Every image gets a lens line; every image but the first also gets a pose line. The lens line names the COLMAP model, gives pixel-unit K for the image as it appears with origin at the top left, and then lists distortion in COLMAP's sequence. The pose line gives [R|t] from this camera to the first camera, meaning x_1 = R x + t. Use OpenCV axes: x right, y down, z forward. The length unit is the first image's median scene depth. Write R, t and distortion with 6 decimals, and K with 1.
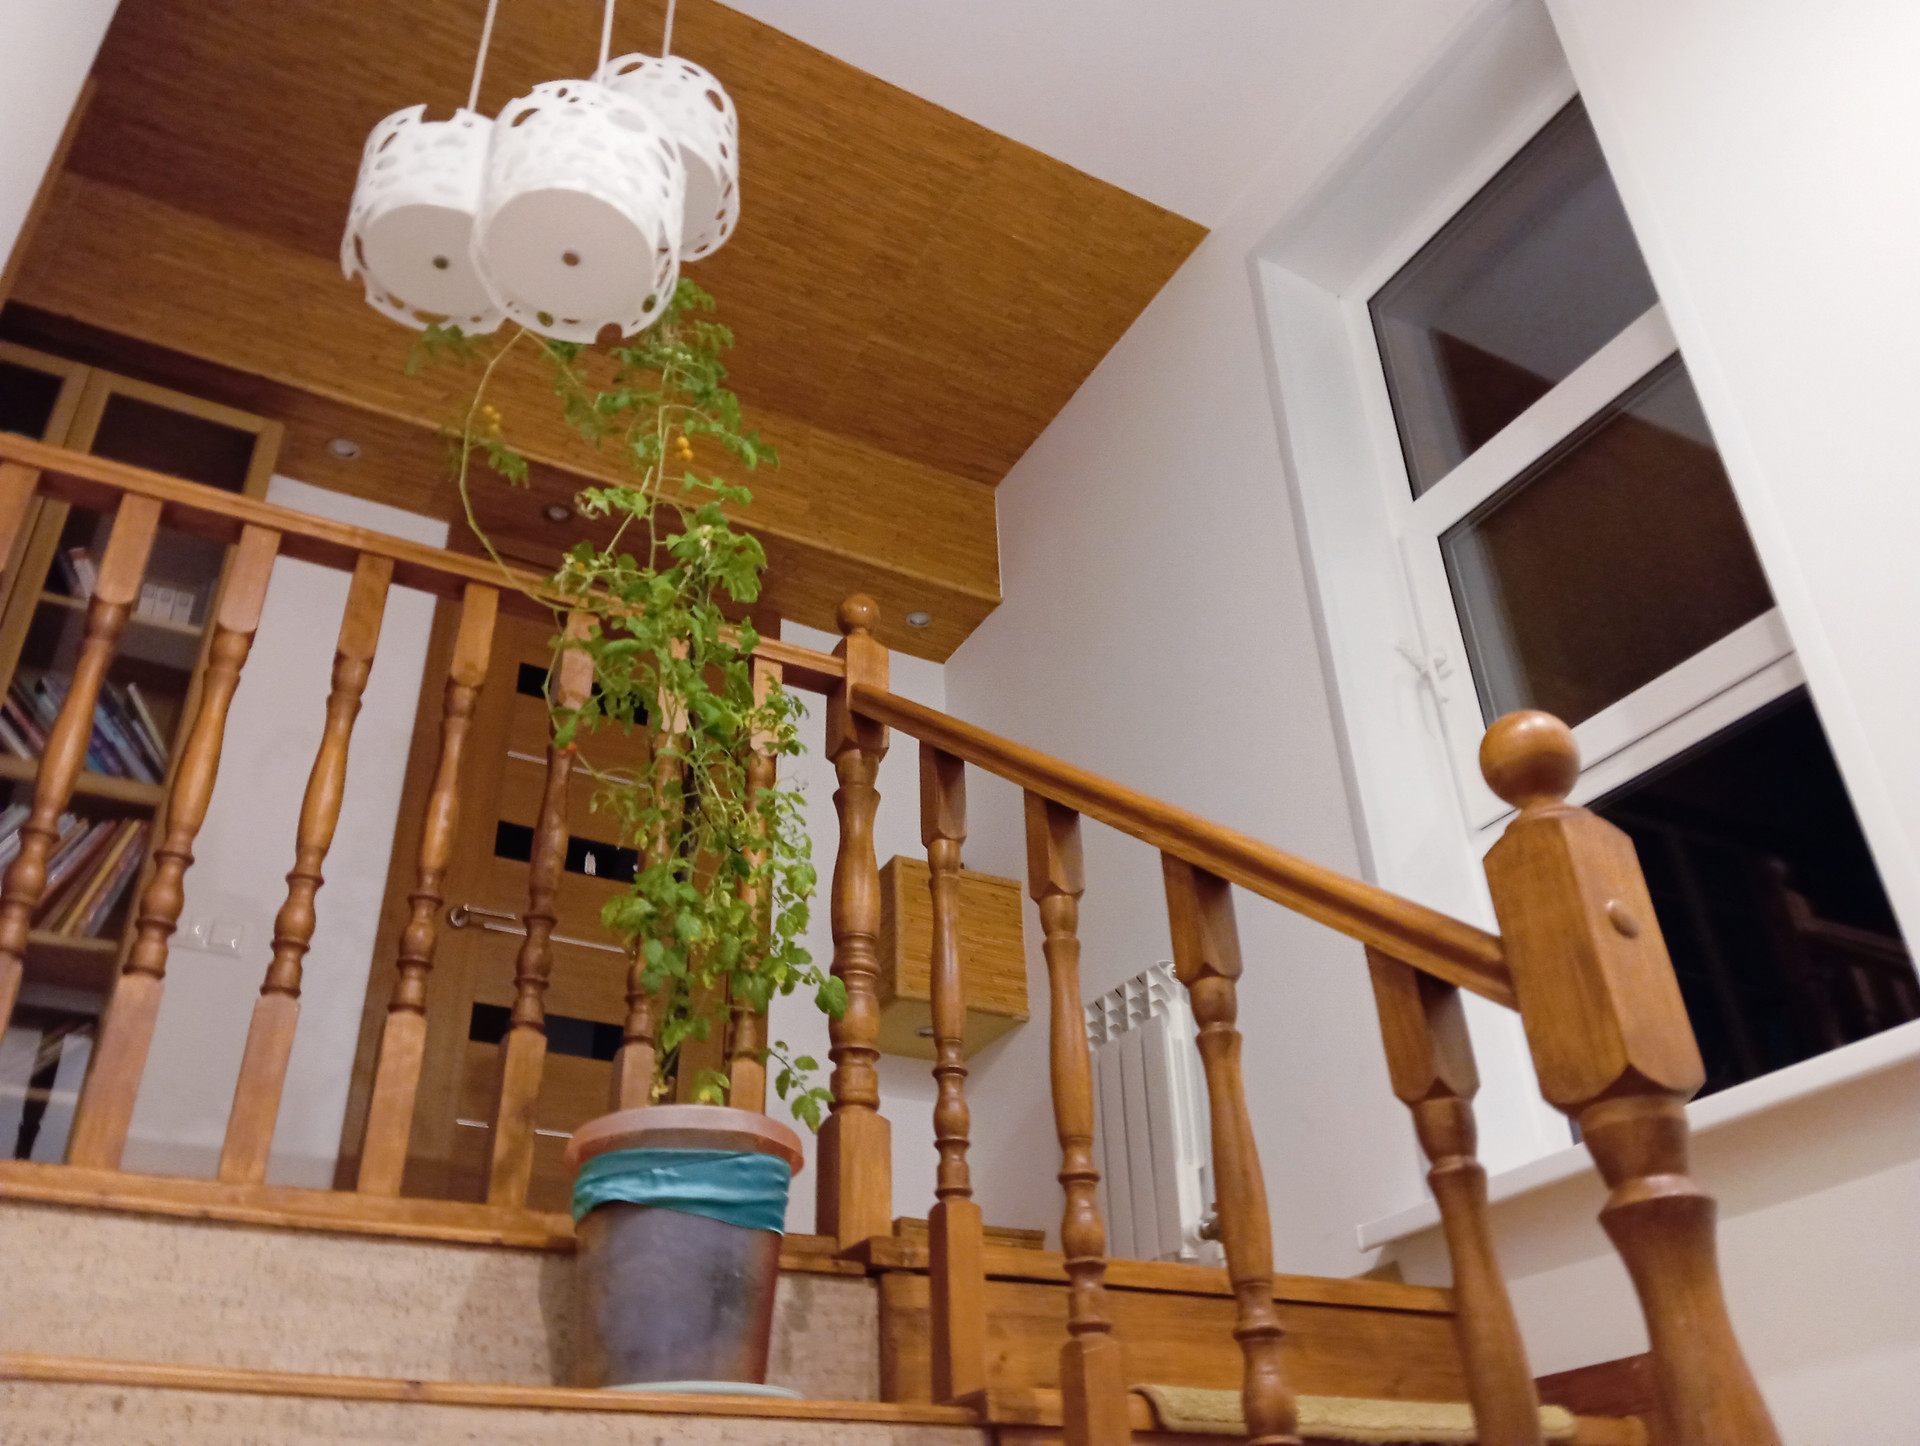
lens RADIAL K [[1559.0, 0, 954.0], [0, 1559.0, 716.7], [0, 0, 1]] dist [0.085606, -0.174408]
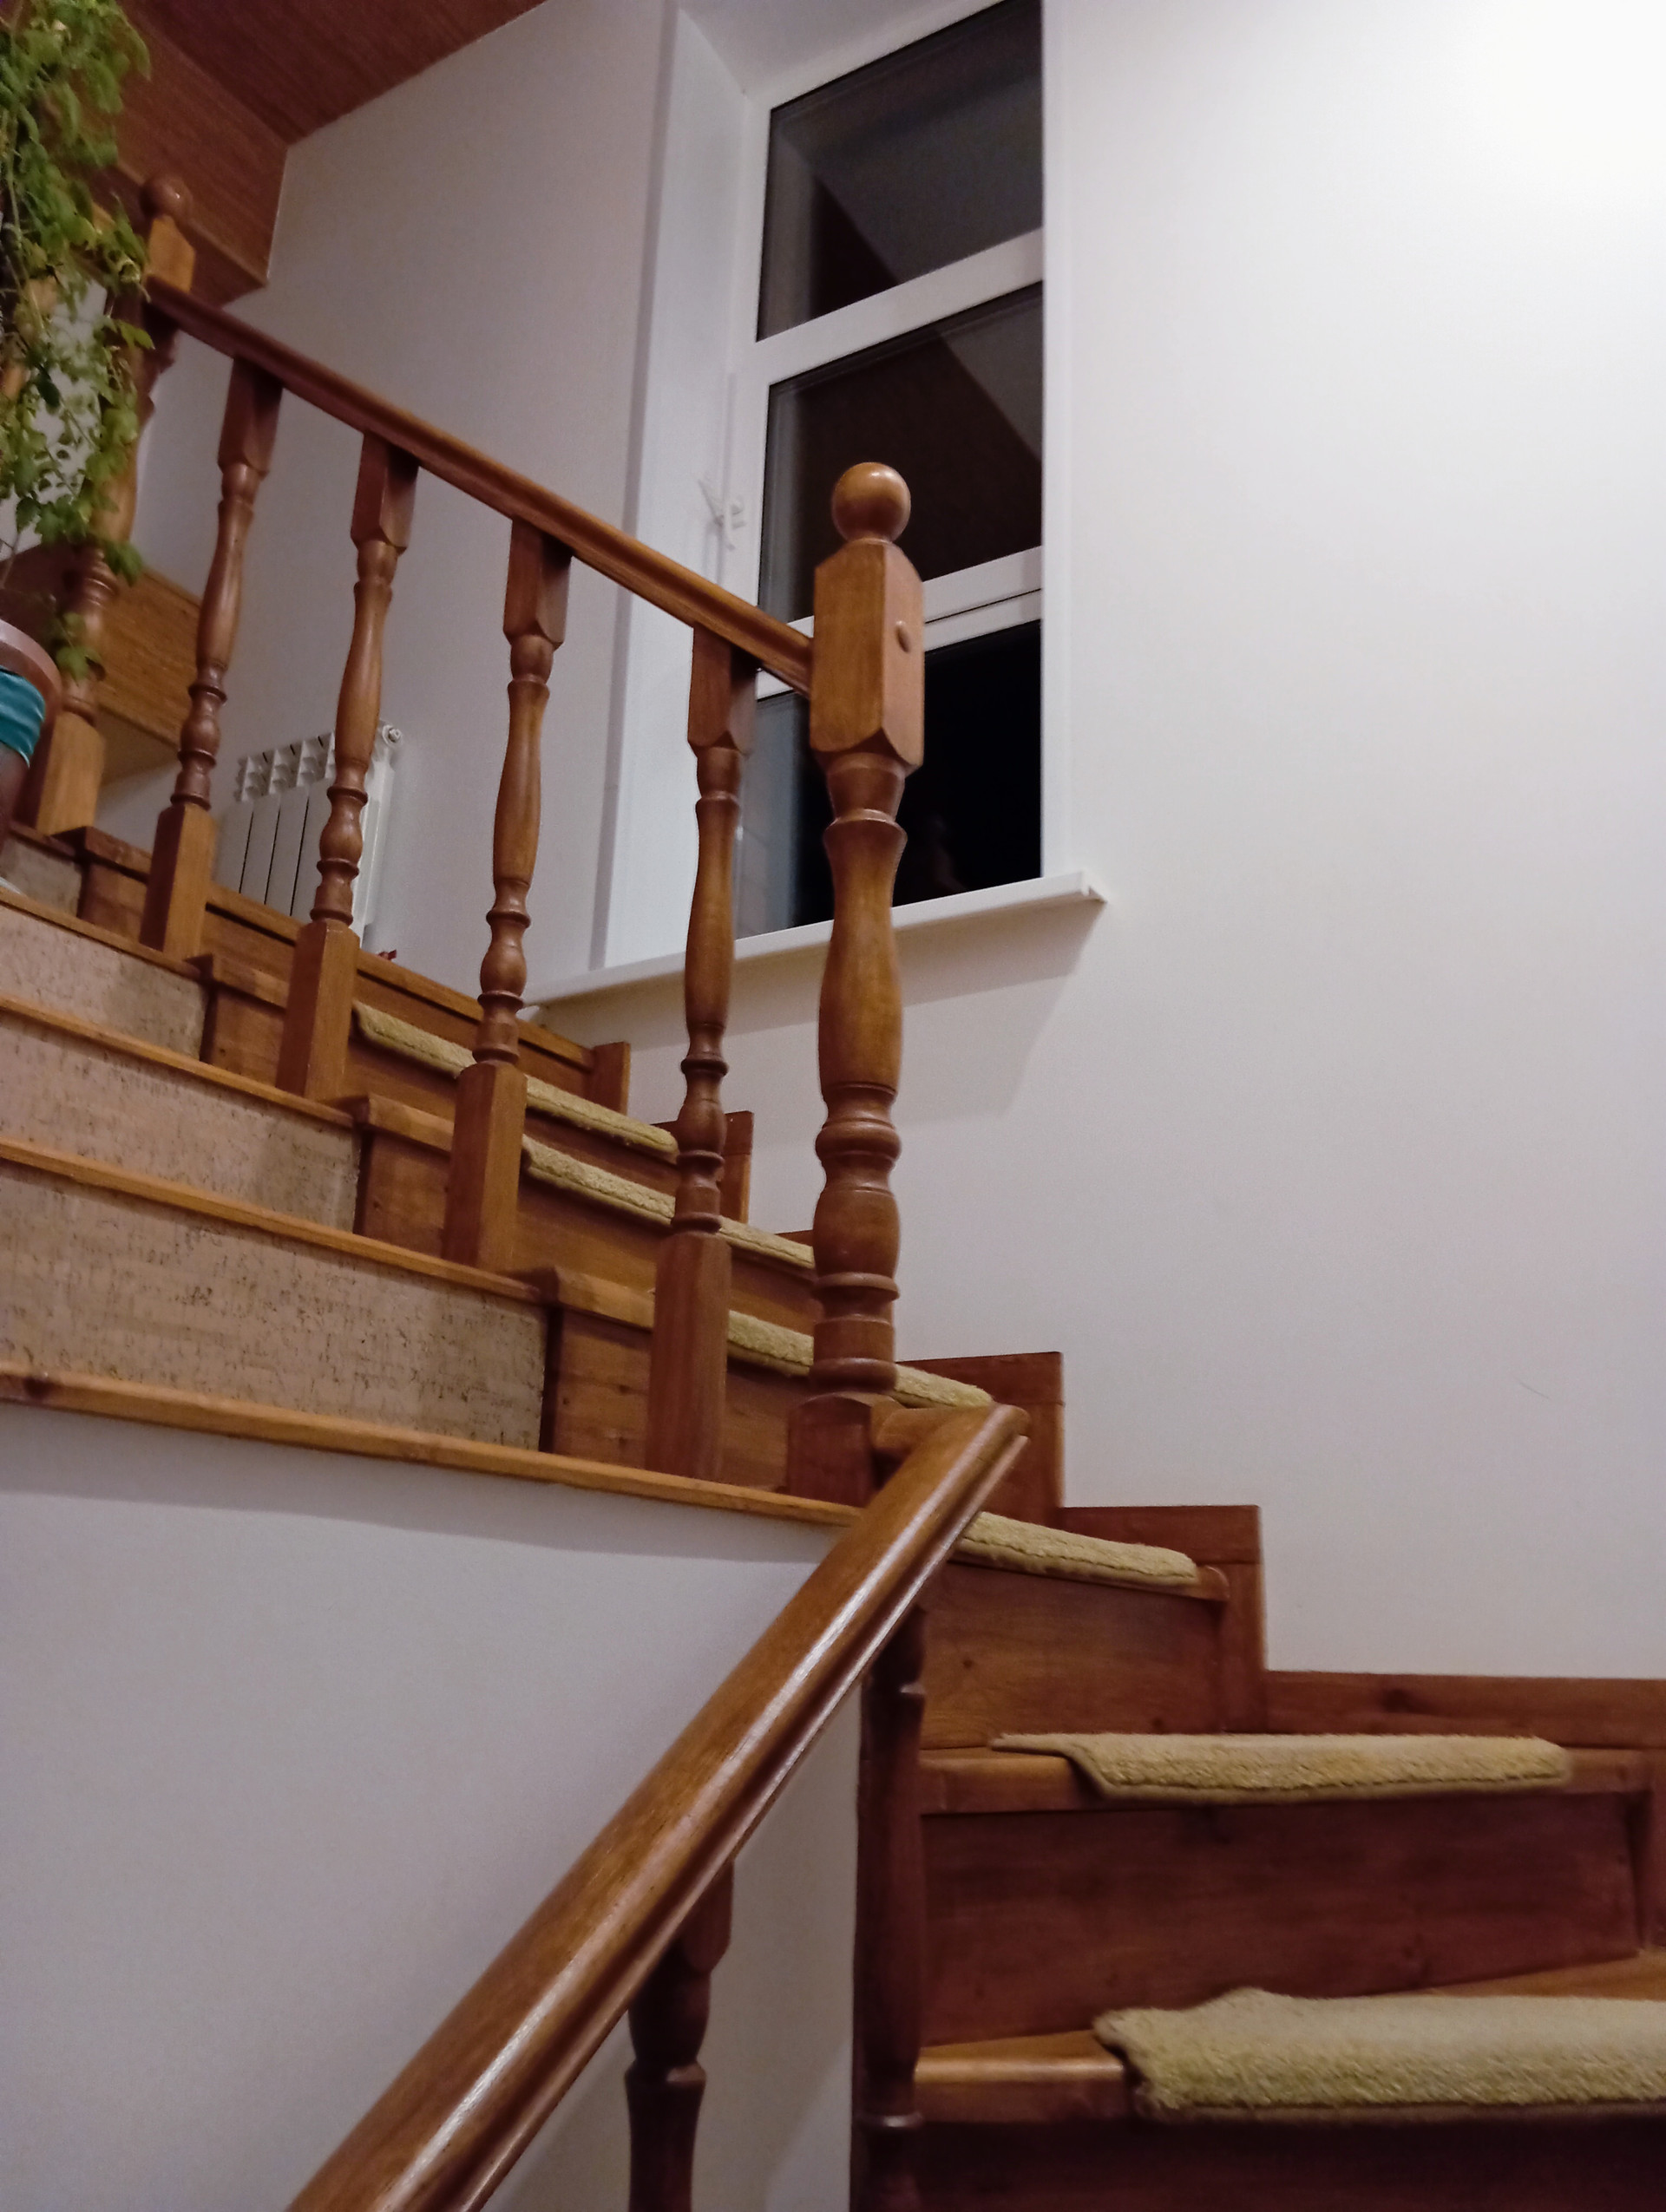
lens RADIAL K [[1796.4, 0, 843.2], [0, 1796.4, 1102.8], [0, 0, 1]] dist [0.085606, -0.174408]
pose [[0.864323, 0.208482, 0.457692, -0.138790], [-0.321062, 0.929200, 0.183049, 0.143562], [-0.387125, -0.305161, 0.870064, -0.248240]]
